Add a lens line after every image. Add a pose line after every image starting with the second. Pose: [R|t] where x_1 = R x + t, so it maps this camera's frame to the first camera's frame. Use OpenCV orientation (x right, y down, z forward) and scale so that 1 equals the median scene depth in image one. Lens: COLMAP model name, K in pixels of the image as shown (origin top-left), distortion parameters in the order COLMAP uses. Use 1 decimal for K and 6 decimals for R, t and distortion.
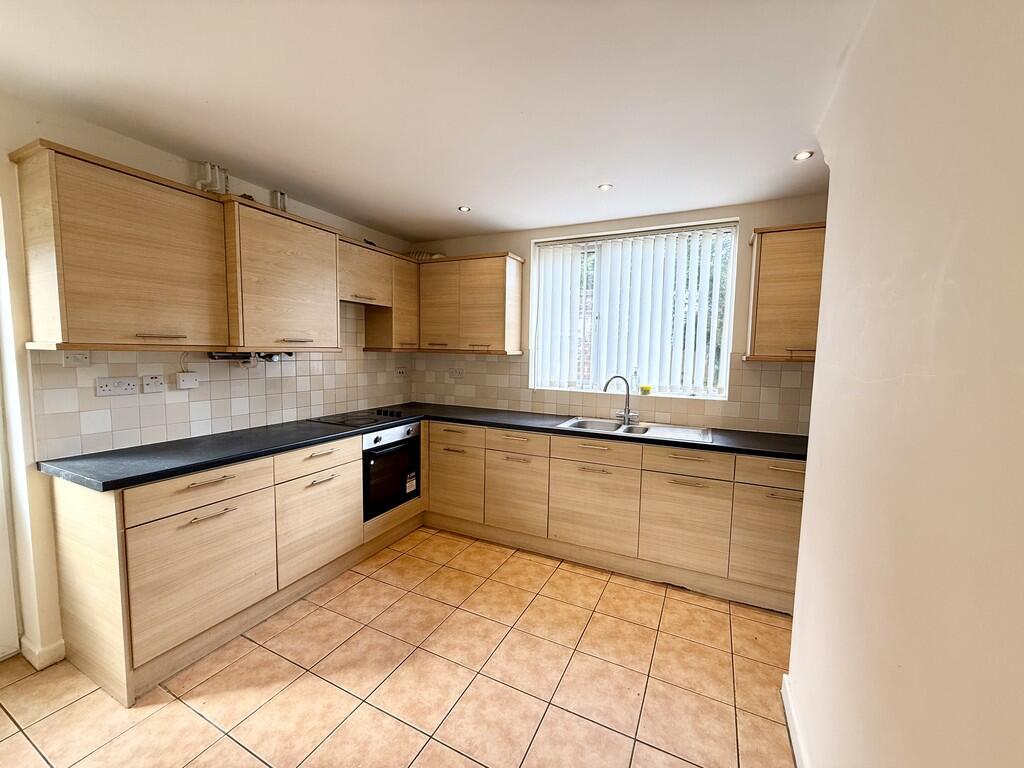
lens RADIAL K [[409.3, 0, 510.0], [0, 409.3, 383.8], [0, 0, 1]] dist [0.000029, 0.000522]
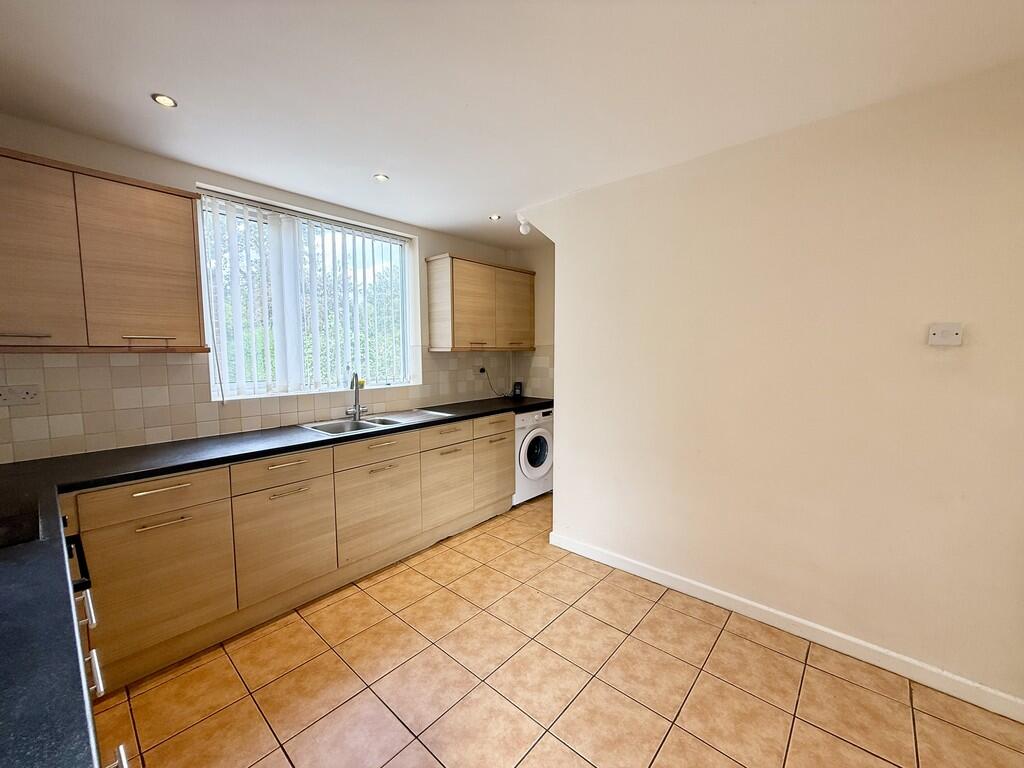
lens RADIAL K [[409.3, 0, 510.0], [0, 409.3, 383.7], [0, 0, 1]] dist [0.000029, 0.000522]
pose [[0.257697, -0.098580, 0.961184, -0.652643], [0.085708, 0.993193, 0.078885, -0.040429], [-0.962417, 0.062053, 0.264392, 0.458306]]
